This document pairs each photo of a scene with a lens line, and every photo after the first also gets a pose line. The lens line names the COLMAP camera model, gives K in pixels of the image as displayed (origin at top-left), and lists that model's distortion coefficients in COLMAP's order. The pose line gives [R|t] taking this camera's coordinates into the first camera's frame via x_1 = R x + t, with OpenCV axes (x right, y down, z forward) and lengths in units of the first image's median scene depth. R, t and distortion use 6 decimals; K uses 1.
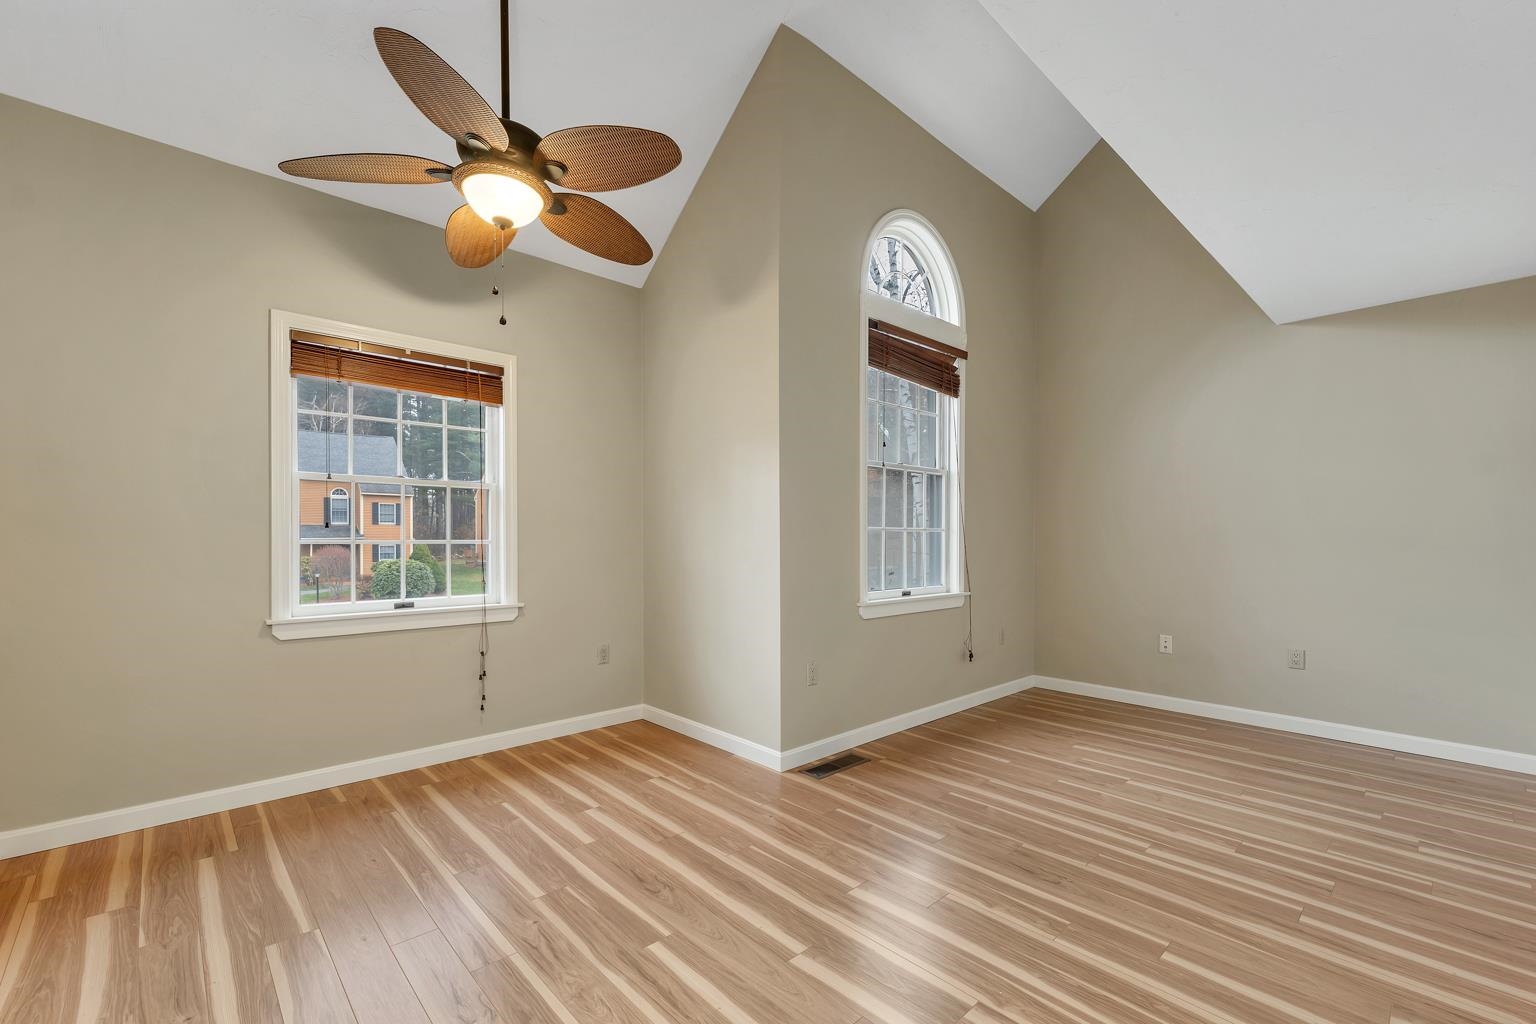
lens RADIAL K [[646.9, 0, 765.9], [0, 646.9, 527.7], [0, 0, 1]] dist [0.003118, -0.000051]
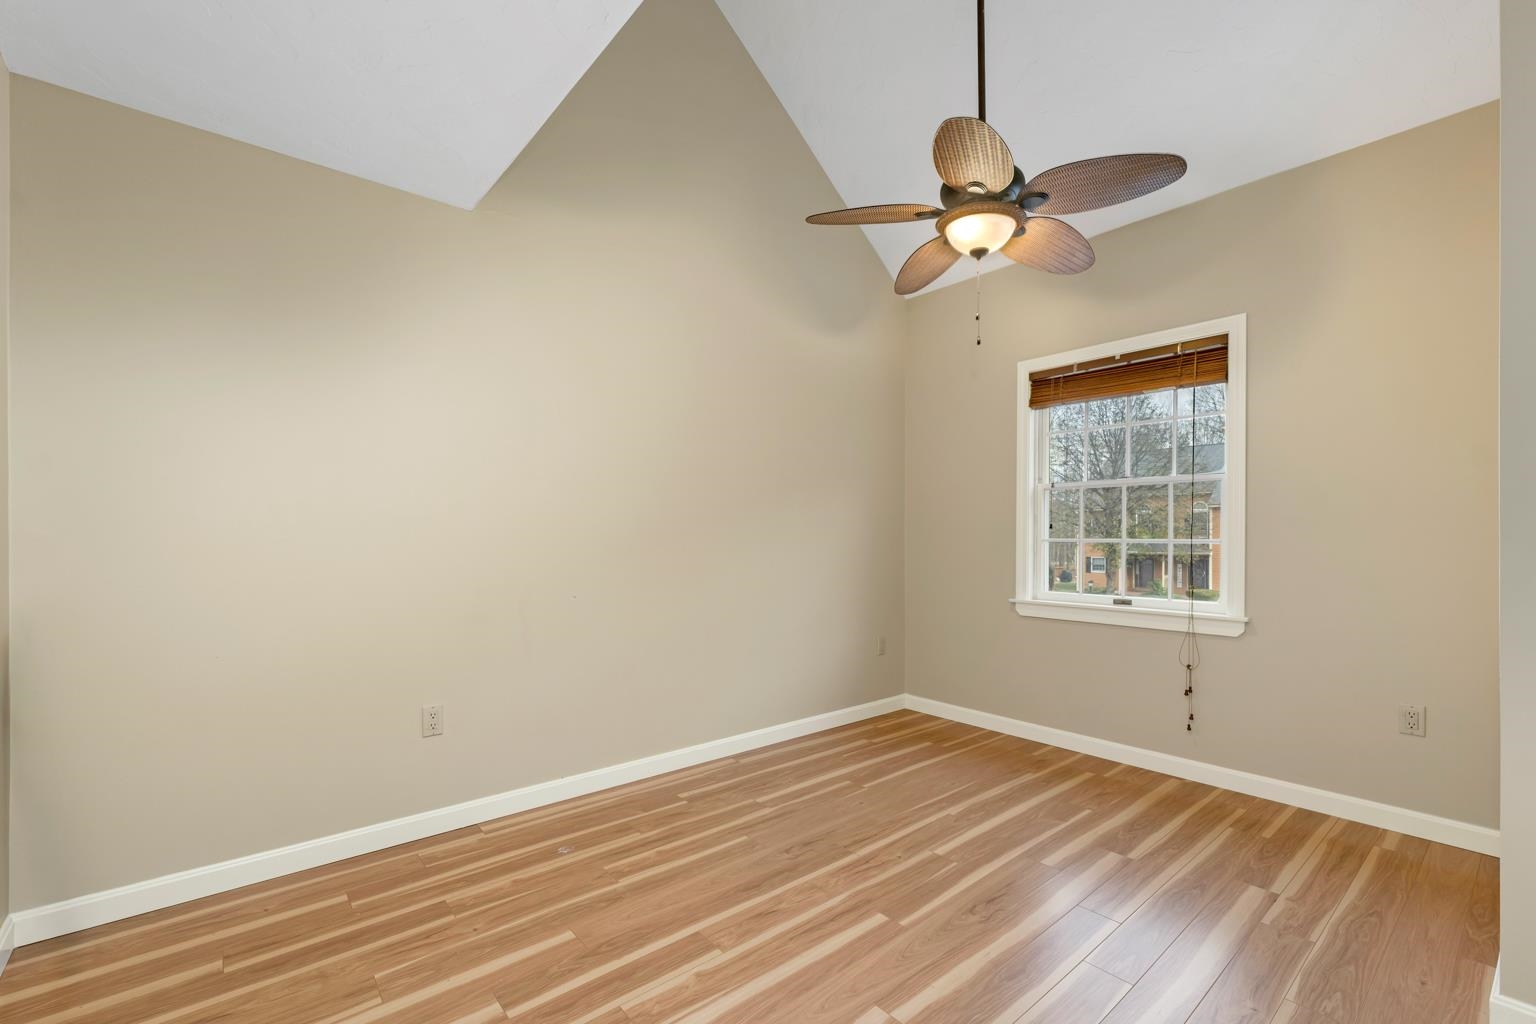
lens RADIAL K [[663.3, 0, 767.6], [0, 663.3, 520.9], [0, 0, 1]] dist [0.003777, 0.000082]
pose [[-0.053733, -0.027441, -0.998178, 0.578398], [0.014806, 0.999491, -0.028274, 0.013223], [0.998446, -0.016298, -0.053299, 0.537360]]
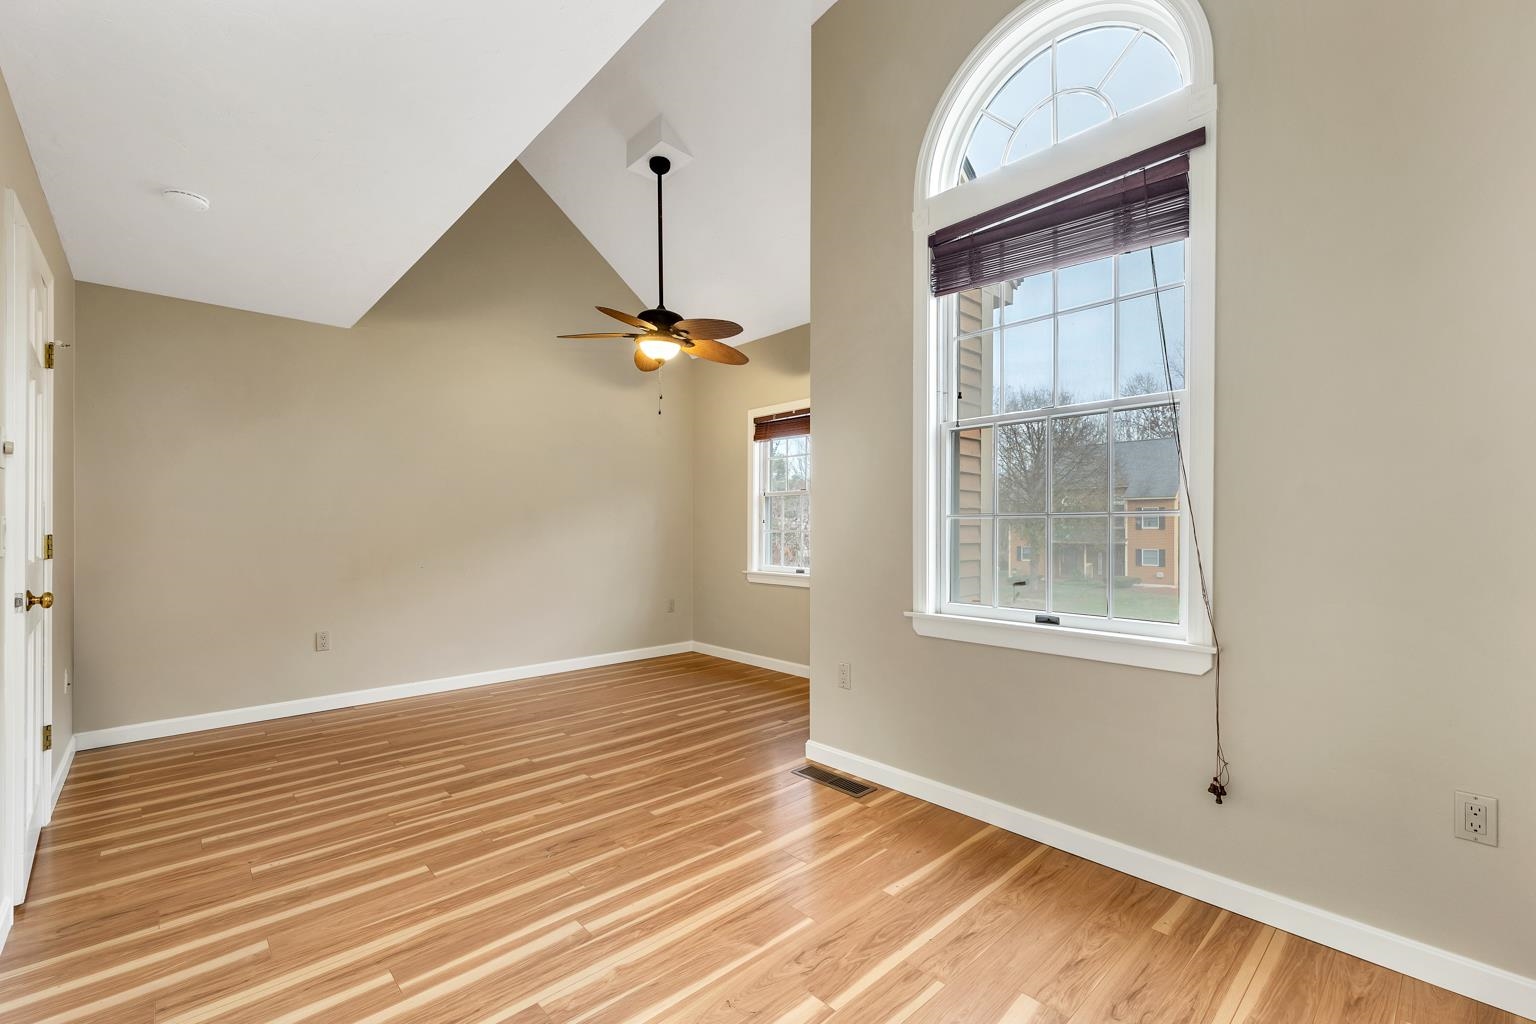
lens RADIAL K [[651.6, 0, 761.9], [0, 651.6, 510.4], [0, 0, 1]] dist [0.002525, 0.000211]
pose [[-0.003396, -0.028822, -0.999579, 1.118659], [0.014264, 0.999481, -0.028868, 0.017408], [0.999892, -0.014356, -0.002983, 0.988811]]
